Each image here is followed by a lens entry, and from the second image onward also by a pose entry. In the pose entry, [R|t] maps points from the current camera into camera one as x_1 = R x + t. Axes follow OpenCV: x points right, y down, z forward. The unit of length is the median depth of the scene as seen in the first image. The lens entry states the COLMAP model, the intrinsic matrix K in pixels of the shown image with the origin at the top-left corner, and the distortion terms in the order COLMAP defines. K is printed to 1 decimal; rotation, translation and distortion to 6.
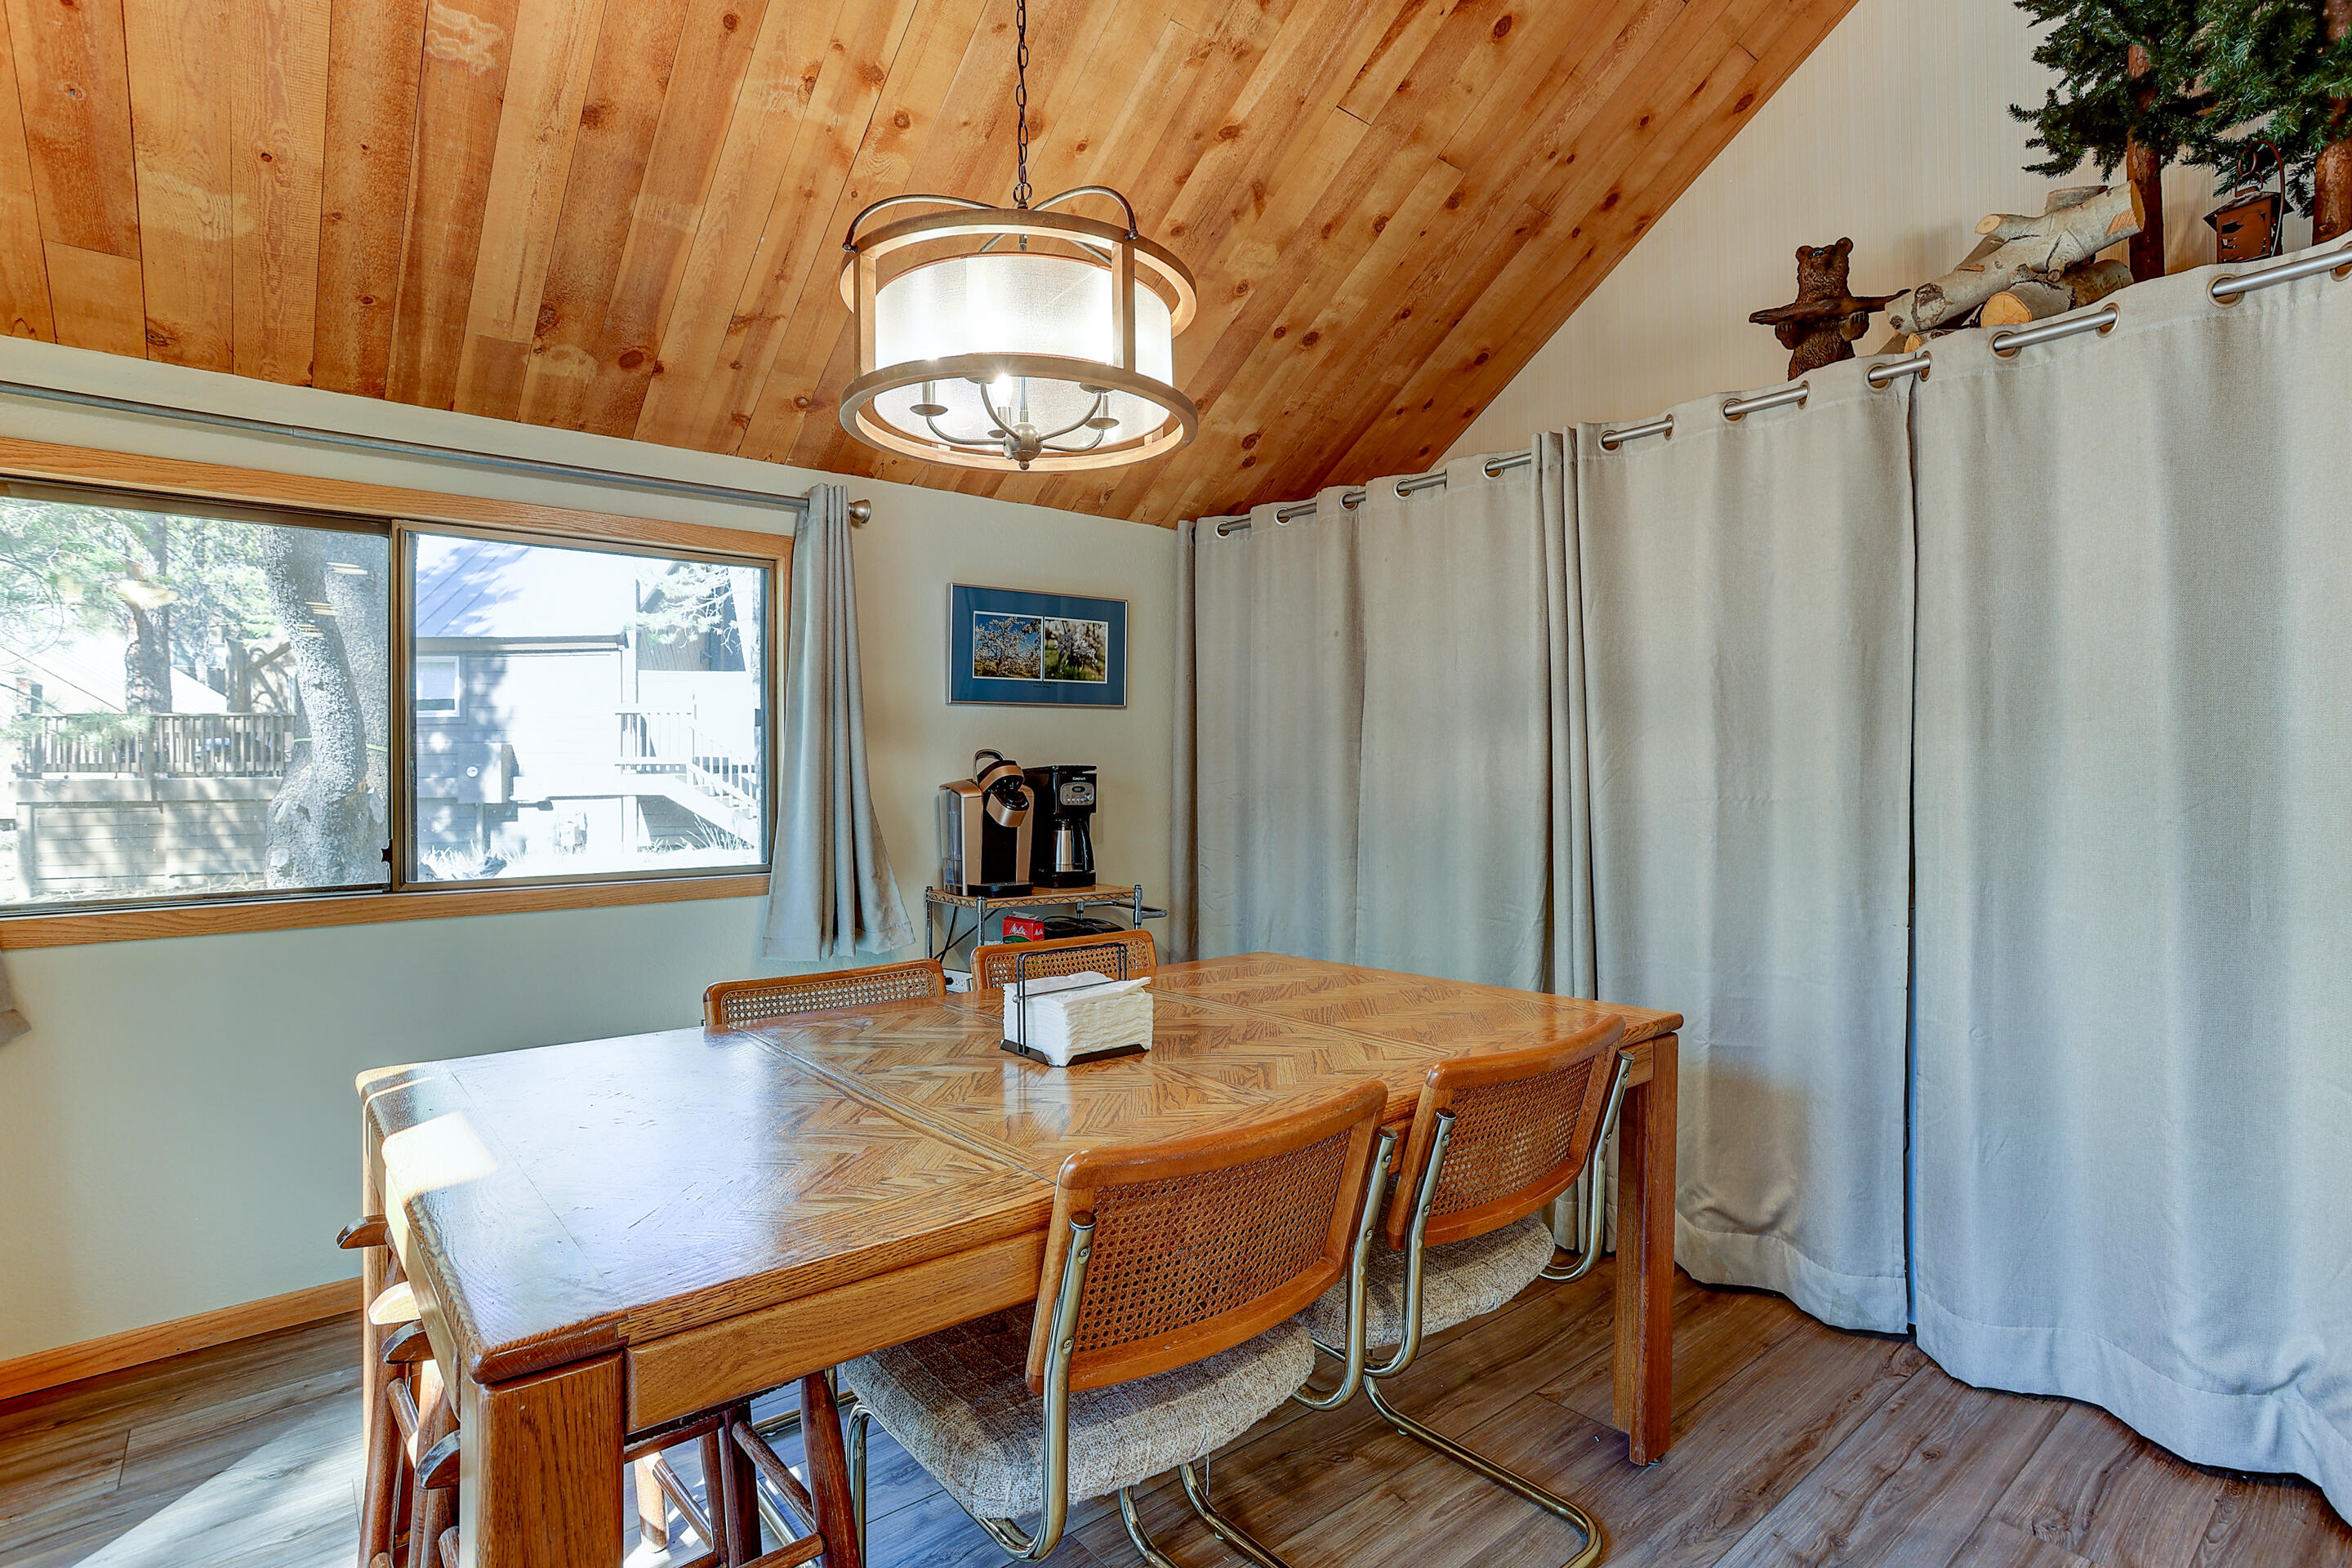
lens RADIAL K [[1123.9, 0, 1185.7], [0, 1123.9, 768.3], [0, 0, 1]] dist [-0.004297, -0.000256]
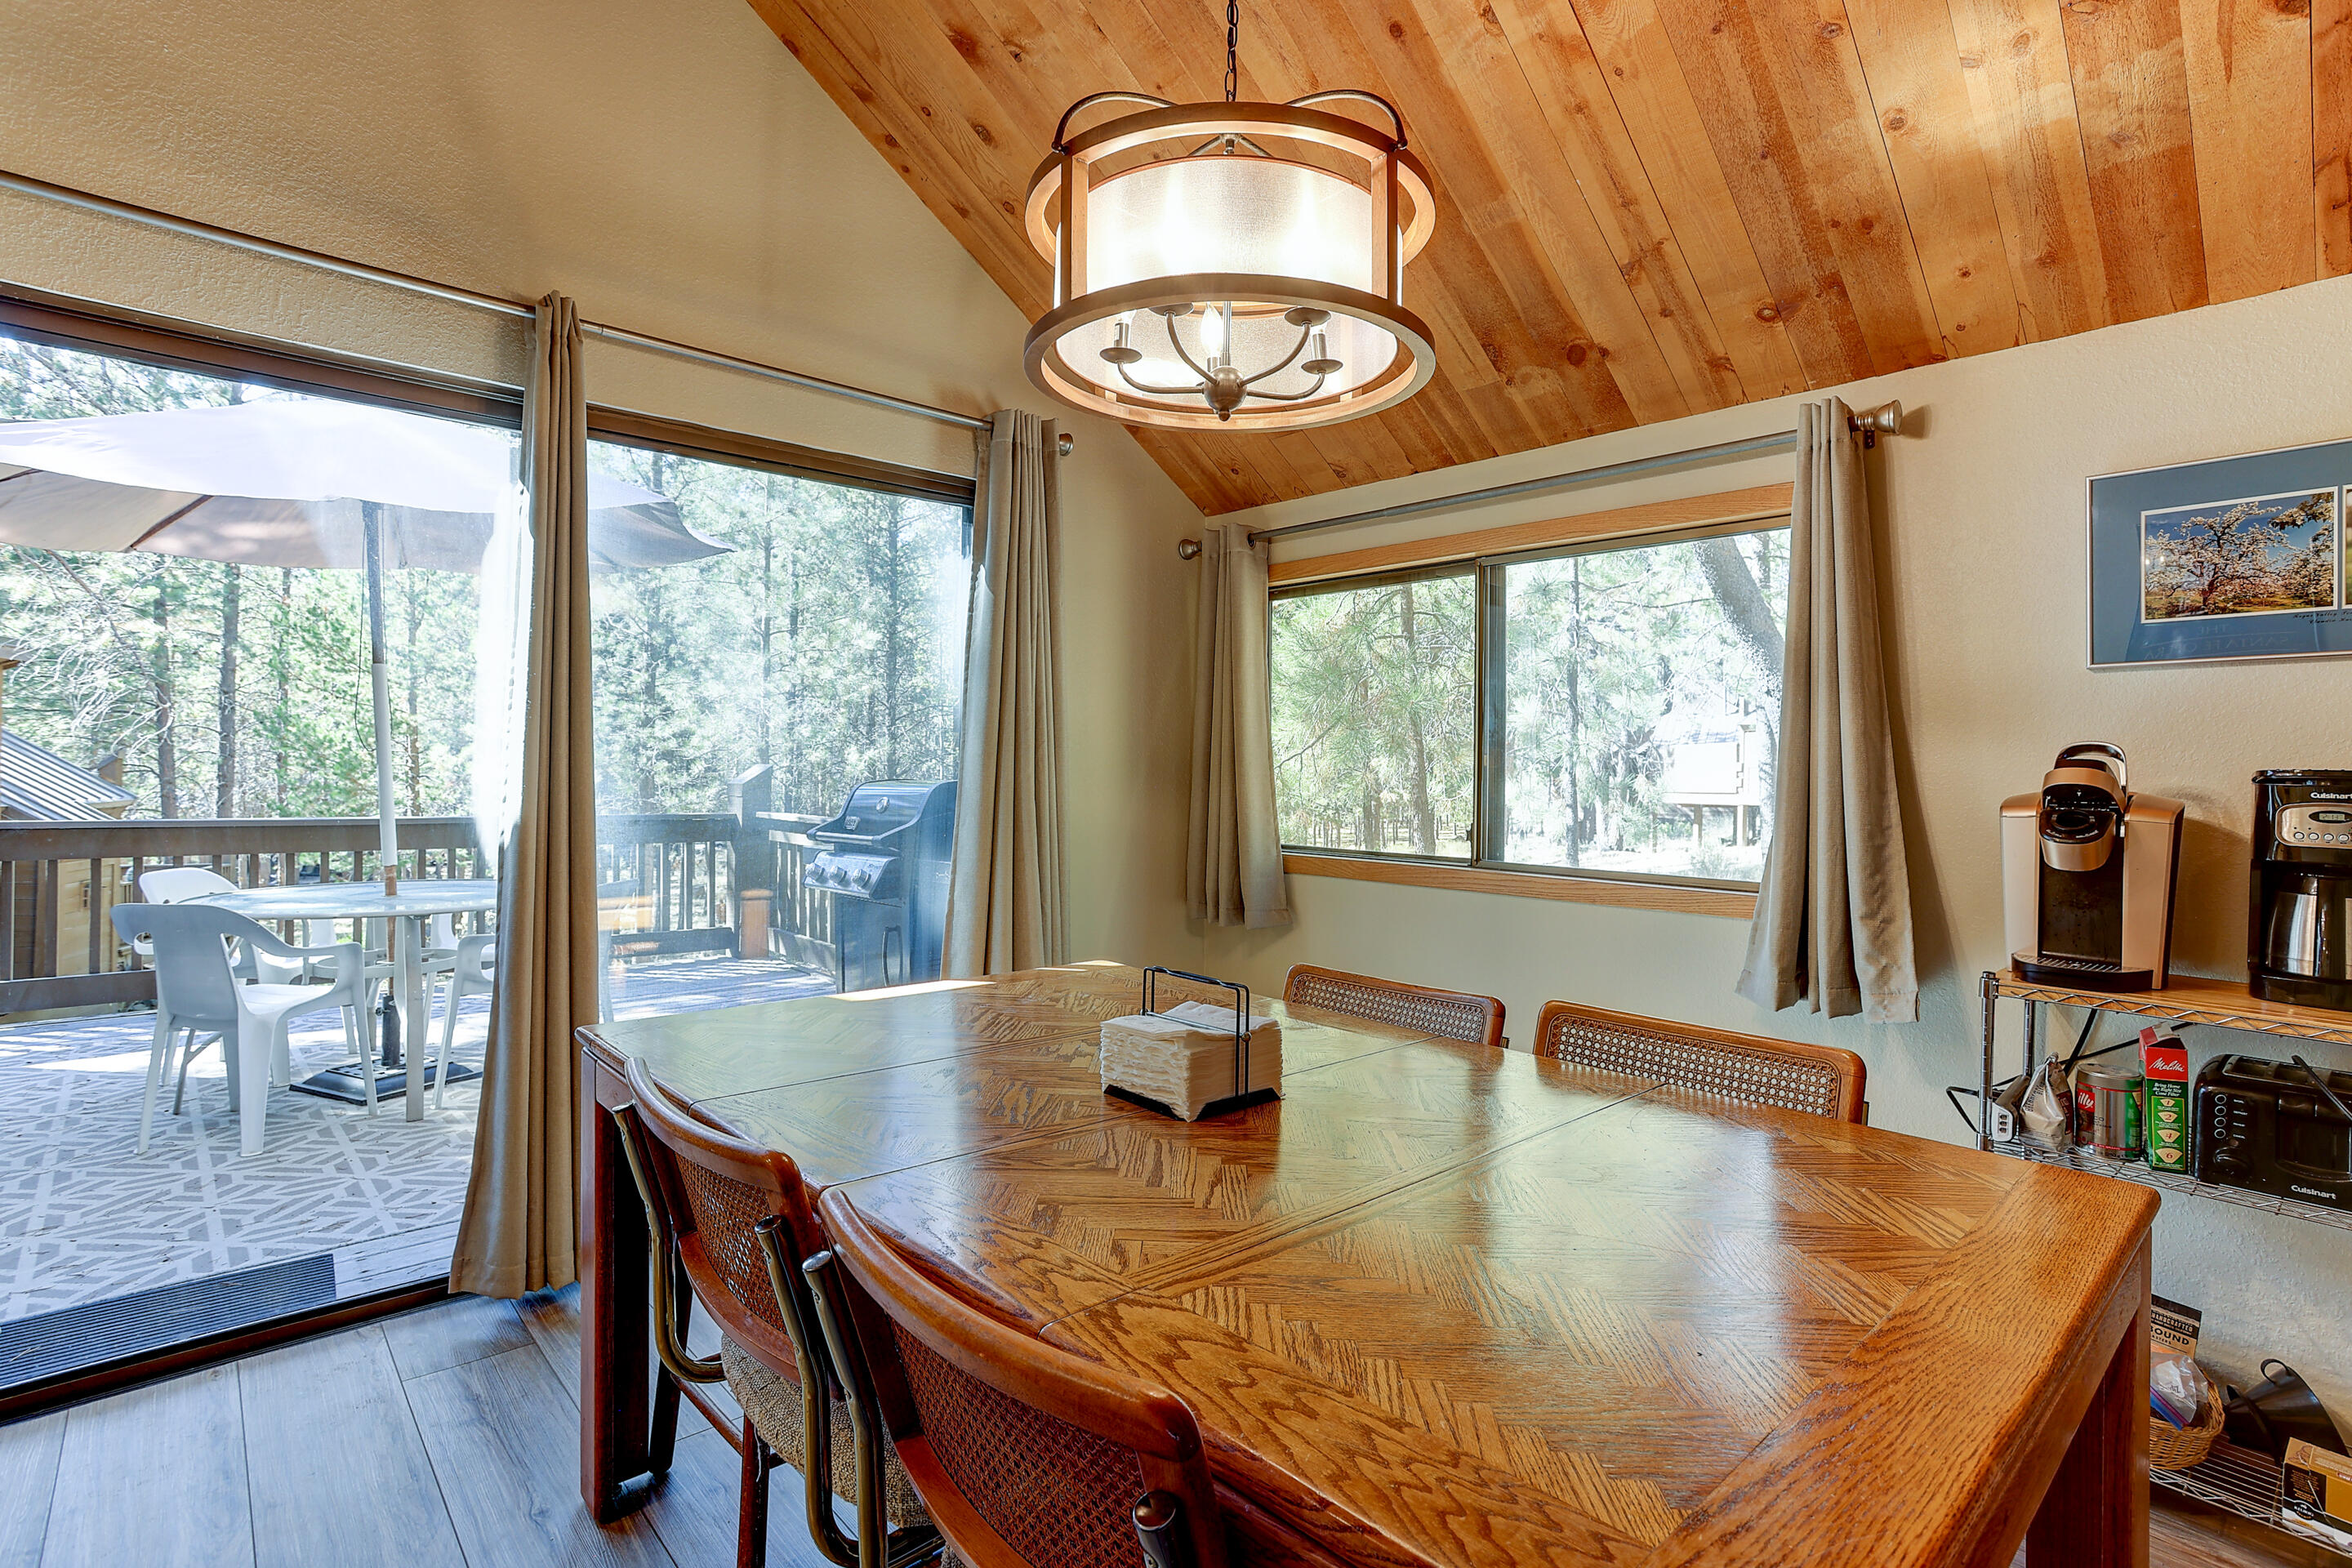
lens RADIAL K [[1123.9, 0, 1185.4], [0, 1123.9, 787.7], [0, 0, 1]] dist [-0.004297, -0.000256]
pose [[0.088220, 0.029325, -0.995669, 0.427793], [-0.006841, 0.999561, 0.028834, -0.007487], [0.996077, 0.004267, 0.088382, 0.513379]]
